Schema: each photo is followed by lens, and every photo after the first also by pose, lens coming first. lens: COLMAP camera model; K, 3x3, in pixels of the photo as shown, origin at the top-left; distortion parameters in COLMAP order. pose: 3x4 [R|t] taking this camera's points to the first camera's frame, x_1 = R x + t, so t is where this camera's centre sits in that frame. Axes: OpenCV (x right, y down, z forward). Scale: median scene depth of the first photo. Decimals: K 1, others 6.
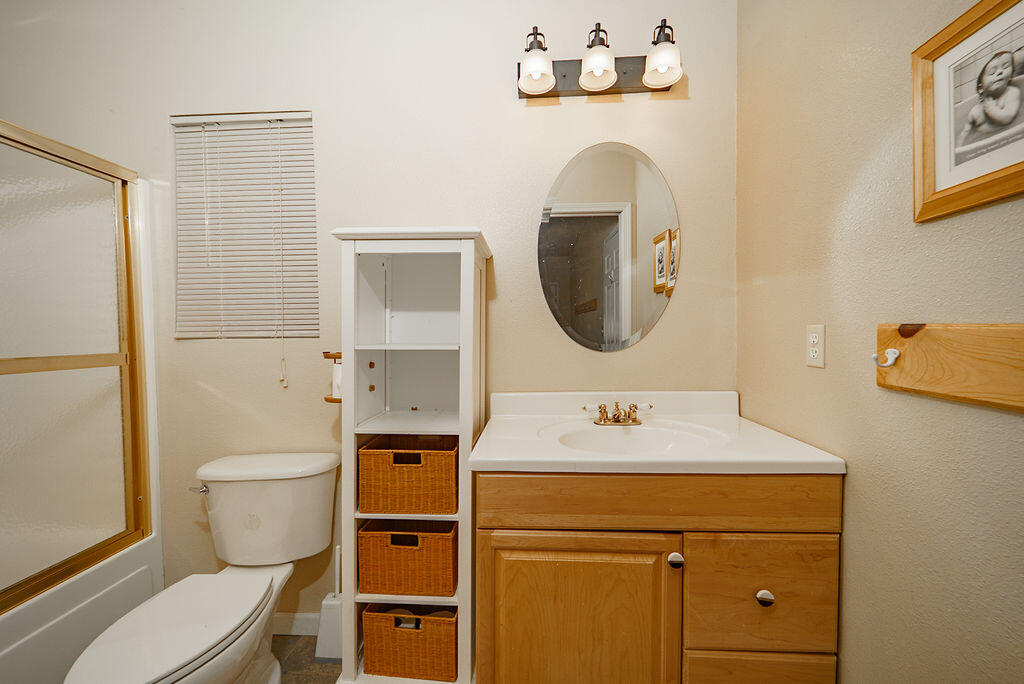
lens RADIAL K [[409.2, 0, 511.4], [0, 409.2, 339.6], [0, 0, 1]] dist [0.001504, -0.001374]
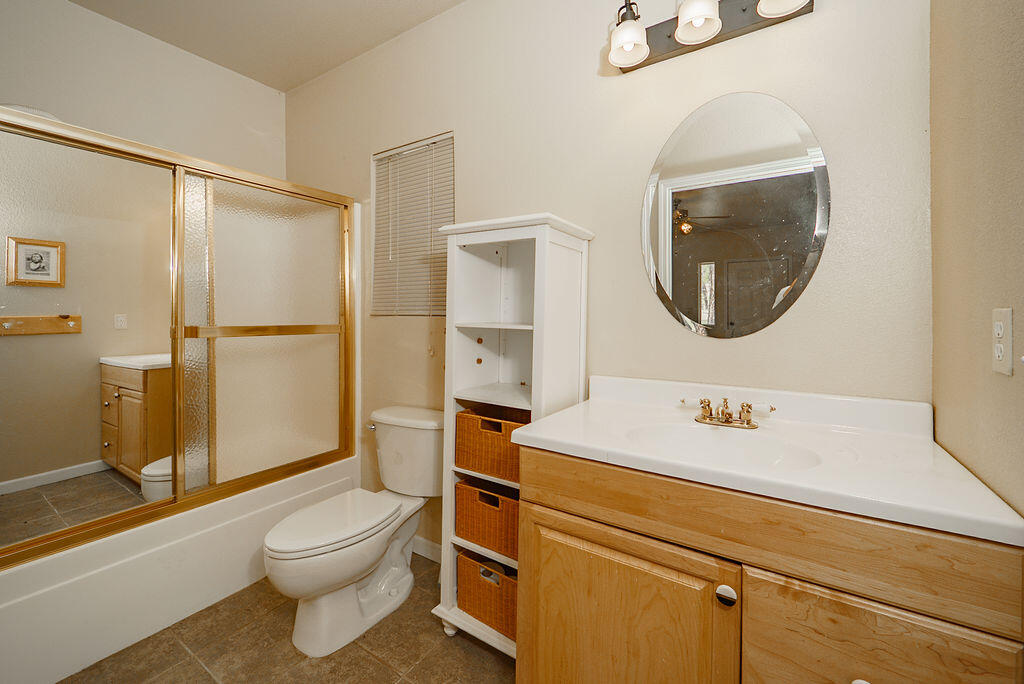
lens RADIAL K [[409.2, 0, 509.9], [0, 409.2, 312.4], [0, 0, 1]] dist [0.001504, -0.001374]
pose [[0.868333, 0.012194, -0.495831, 0.333972], [-0.023693, 0.999576, -0.016909, -0.000544], [0.495415, 0.026431, 0.868254, 0.048541]]
